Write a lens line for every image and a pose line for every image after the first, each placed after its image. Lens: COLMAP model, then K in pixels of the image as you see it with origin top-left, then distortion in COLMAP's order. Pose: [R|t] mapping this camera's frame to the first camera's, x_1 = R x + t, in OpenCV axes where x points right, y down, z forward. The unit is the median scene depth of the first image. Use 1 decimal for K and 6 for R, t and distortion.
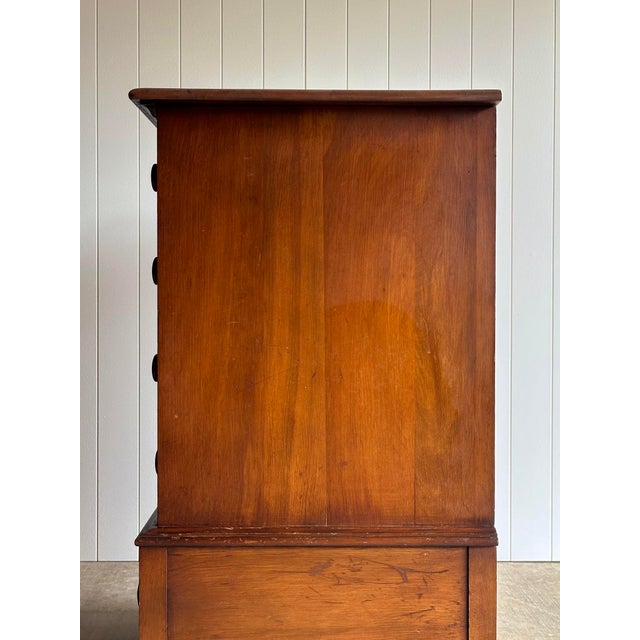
lens RADIAL K [[980.0, 0, 322.9], [0, 980.0, 321.5], [0, 0, 1]] dist [0.007608, 0.000000]
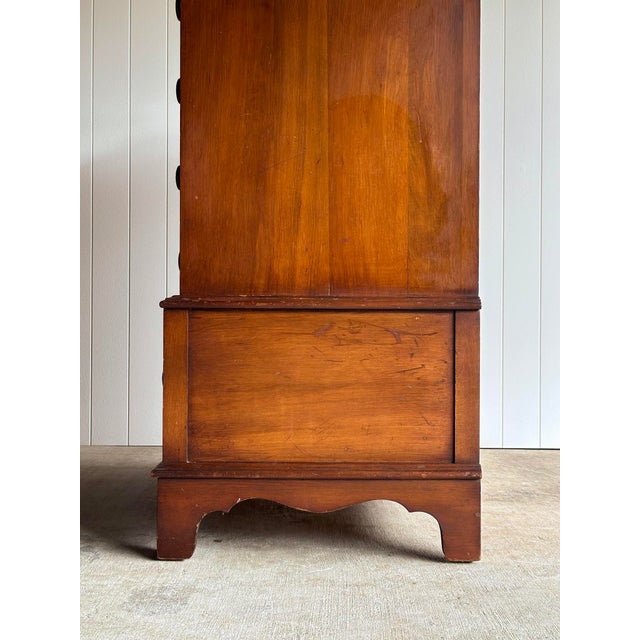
lens RADIAL K [[917.4, 0, 319.7], [0, 917.4, 317.8], [0, 0, 1]] dist [0.008102, 0.000000]
pose [[0.999861, 0.002396, -0.016482, 0.010136], [-0.002458, 0.999990, -0.003746, 0.239006], [0.016473, 0.003786, 0.999857, -0.055799]]
